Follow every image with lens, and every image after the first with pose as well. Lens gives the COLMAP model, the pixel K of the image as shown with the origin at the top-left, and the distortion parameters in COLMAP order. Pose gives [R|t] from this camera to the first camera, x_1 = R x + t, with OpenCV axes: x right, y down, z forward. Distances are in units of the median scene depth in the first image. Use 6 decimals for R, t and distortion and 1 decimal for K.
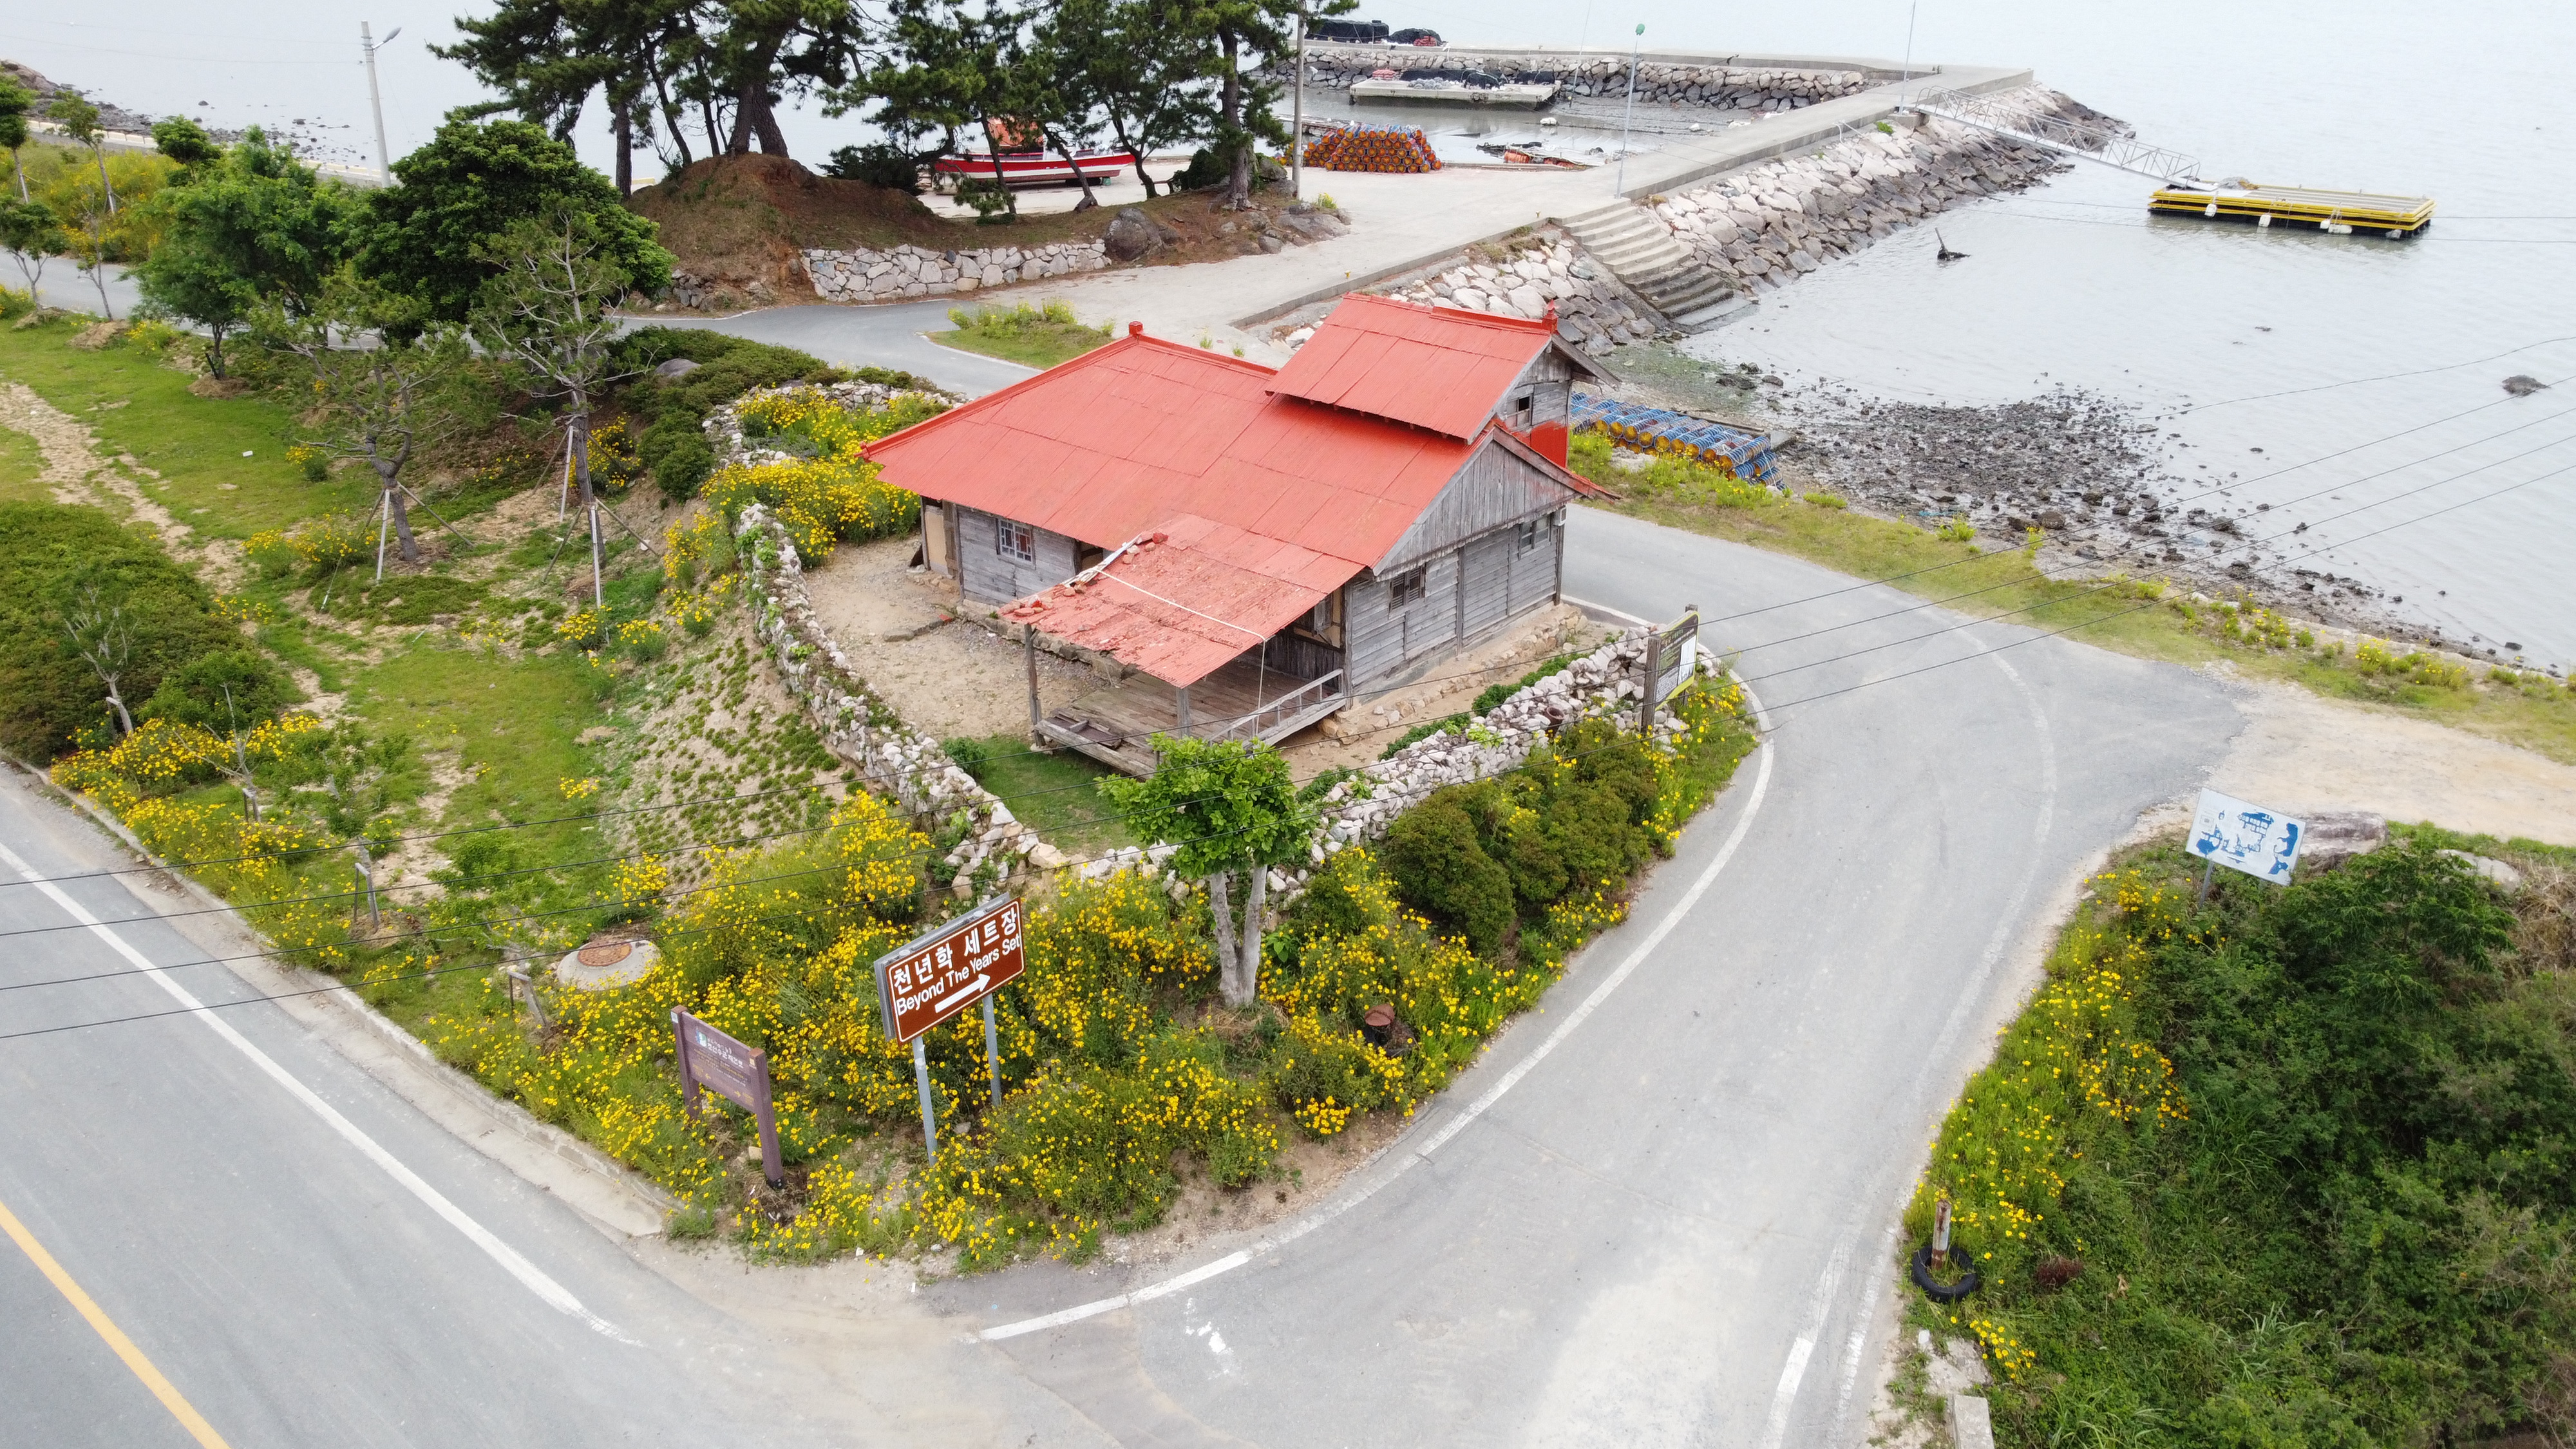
lens RADIAL K [[1962.4, 0, 1292.5], [0, 1962.4, 735.4], [0, 0, 1]] dist [-0.004469, -0.006593]
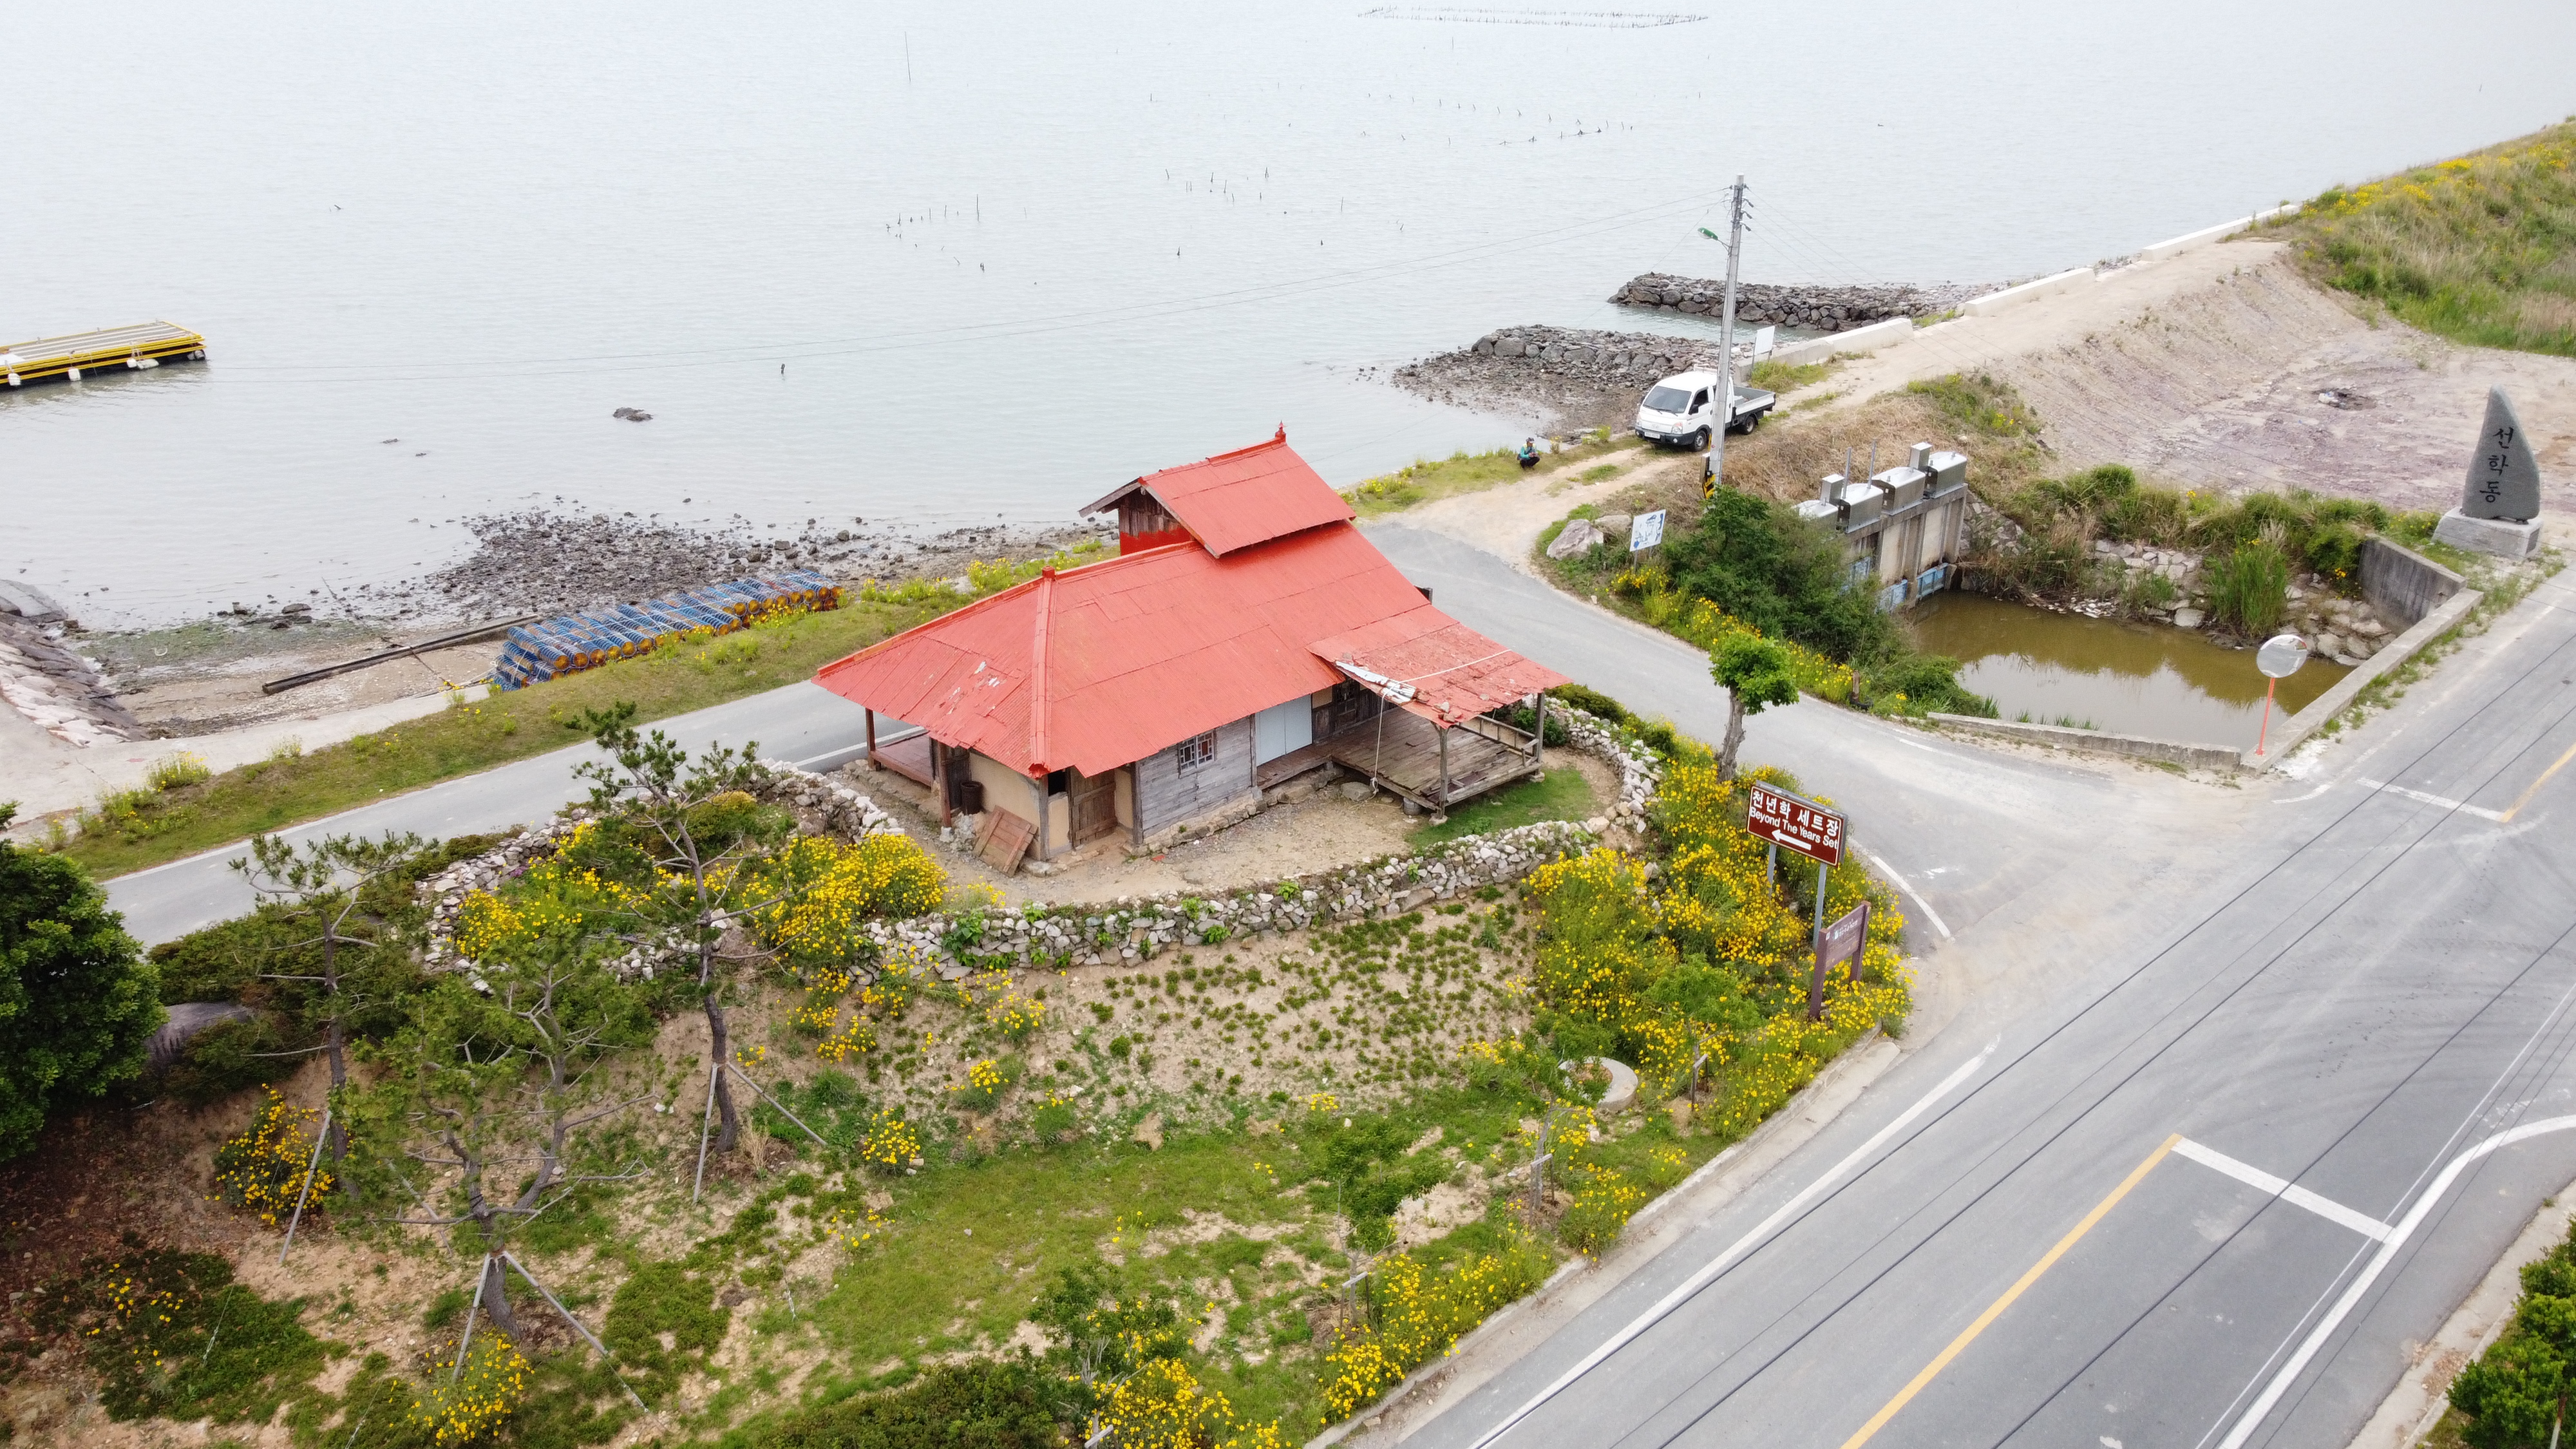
lens RADIAL K [[1962.4, 0, 1292.5], [0, 1962.4, 735.4], [0, 0, 1]] dist [-0.004469, -0.006593]
pose [[0.104388, -0.399051, 0.910967, -0.819538], [0.422259, 0.847096, 0.322685, -0.316130], [-0.900444, 0.350980, 0.256930, 0.460509]]
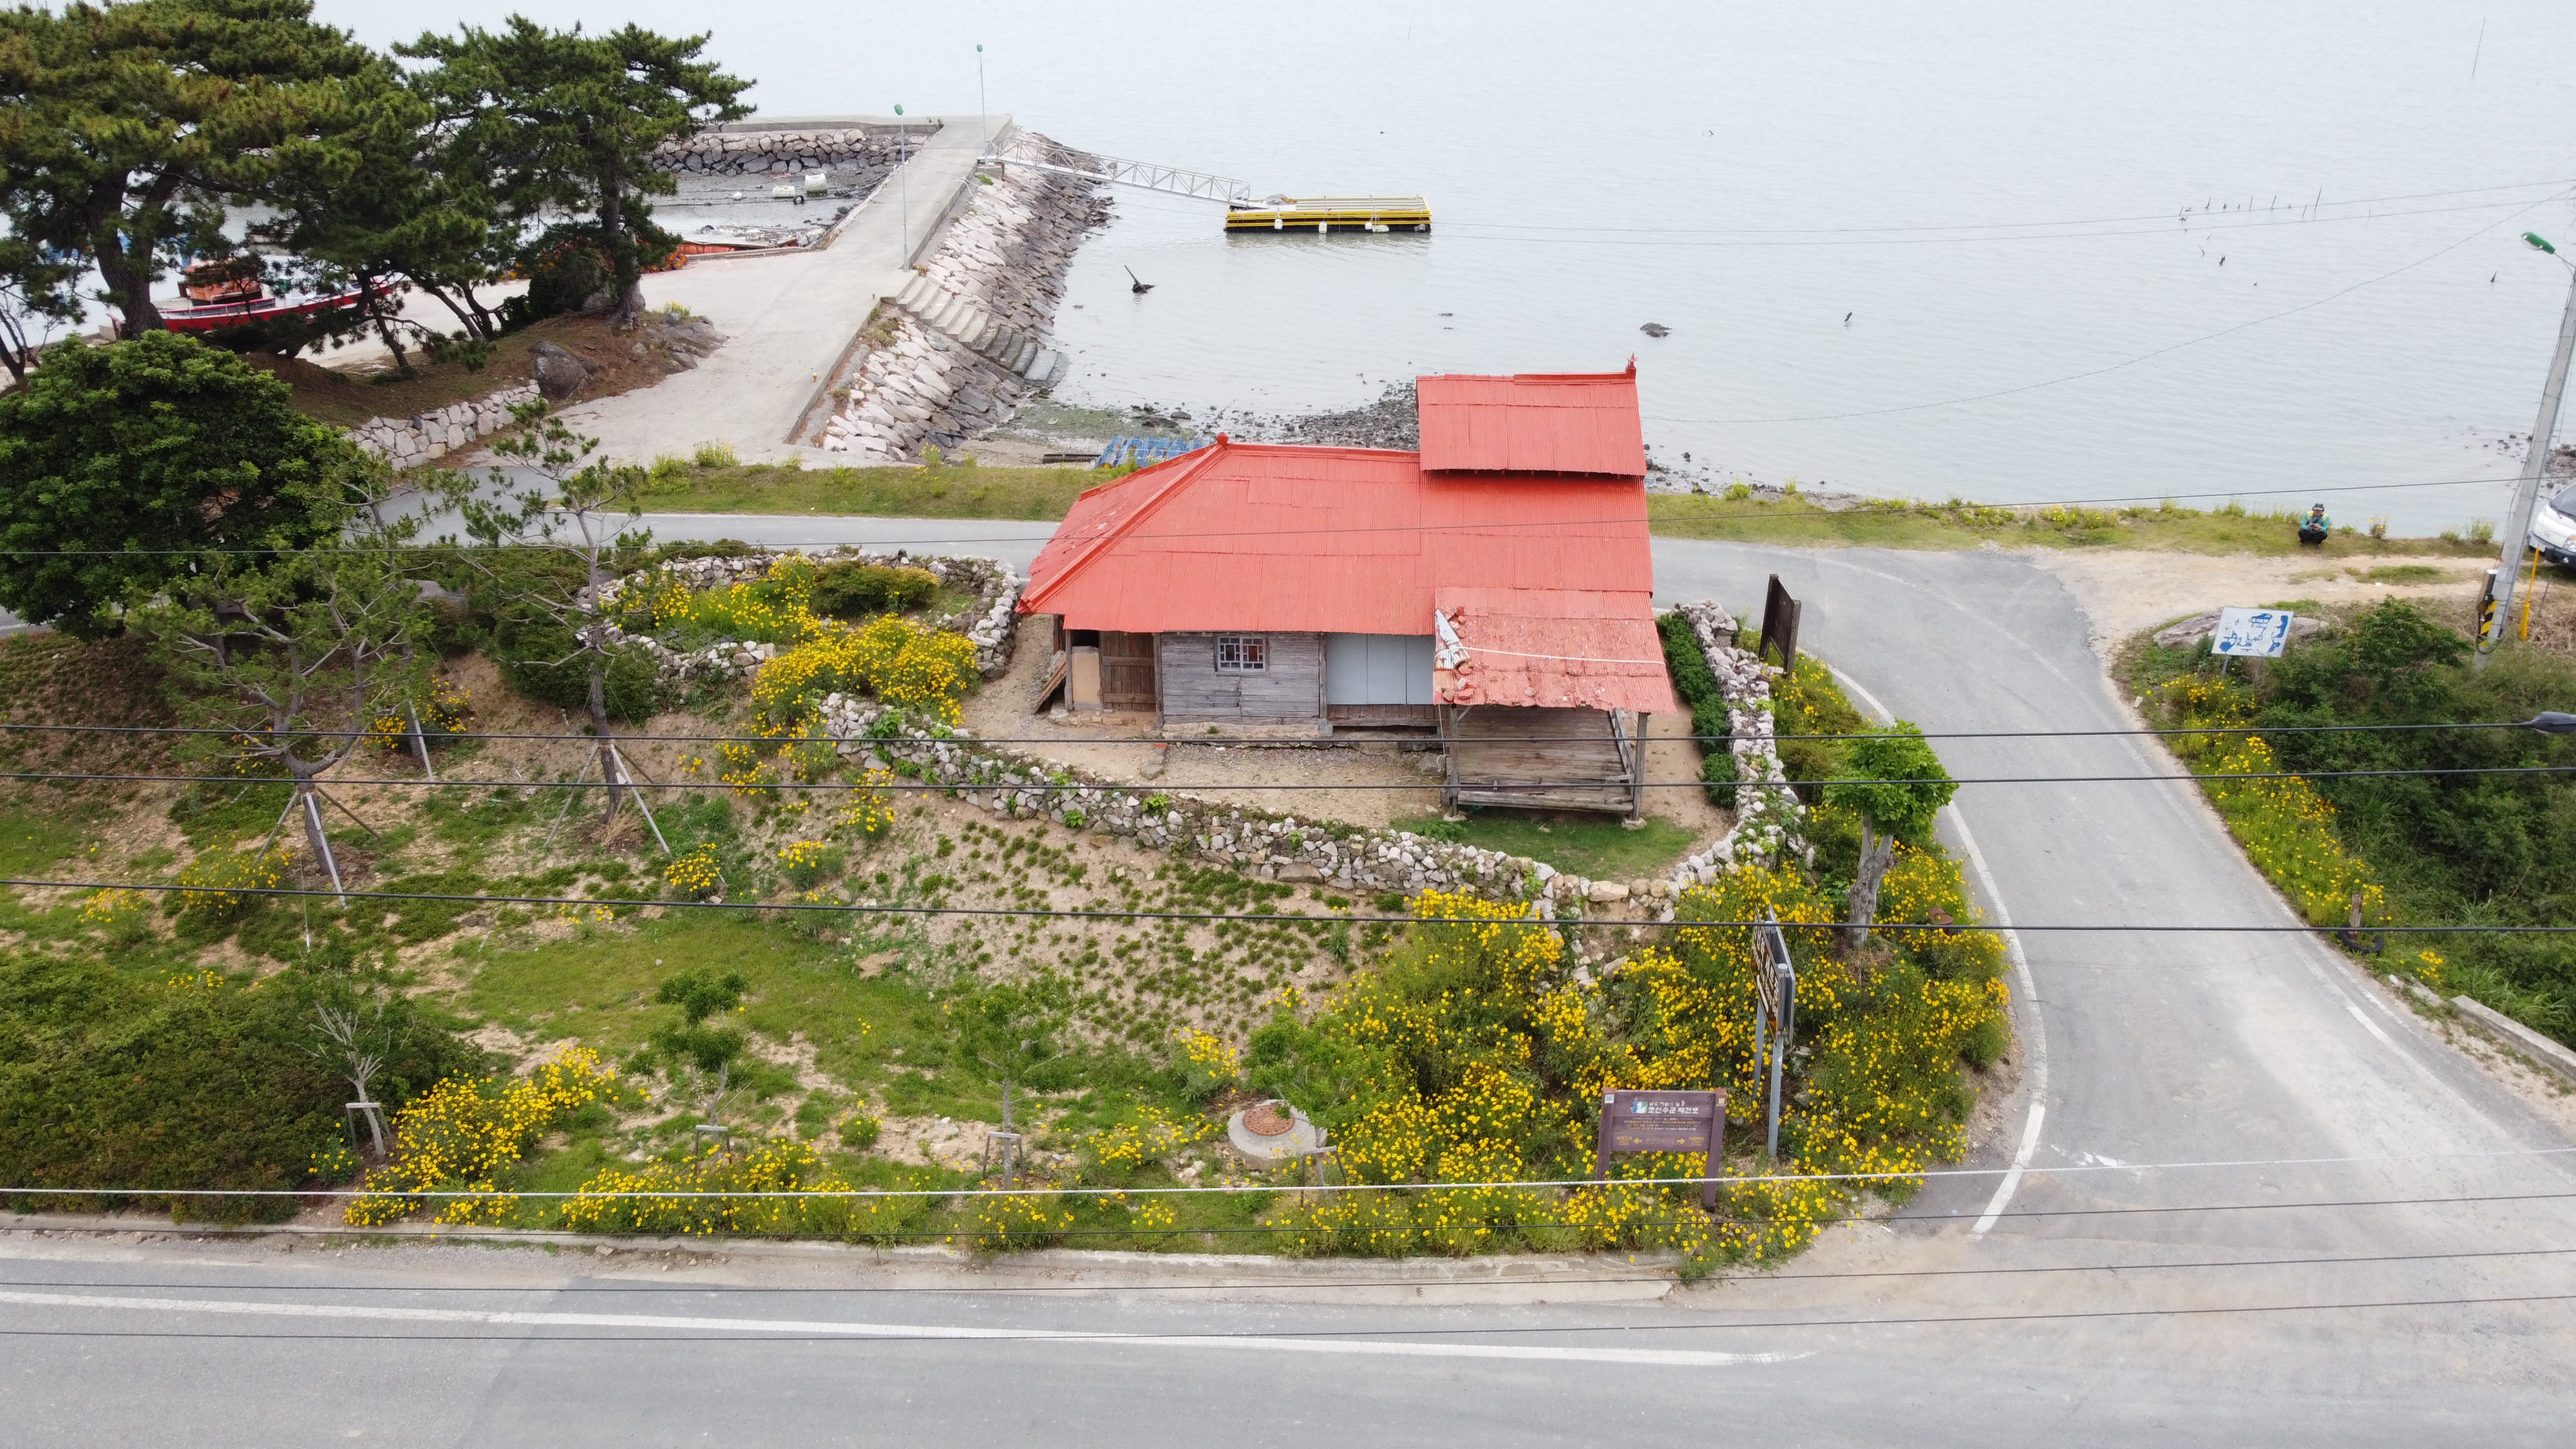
lens RADIAL K [[1962.4, 0, 1292.5], [0, 1962.4, 735.4], [0, 0, 1]] dist [-0.004469, -0.006593]
pose [[0.793131, -0.246394, 0.556986, -0.499767], [0.256554, 0.964579, 0.061376, -0.080191], [-0.552380, 0.094218, 0.828251, 0.088768]]
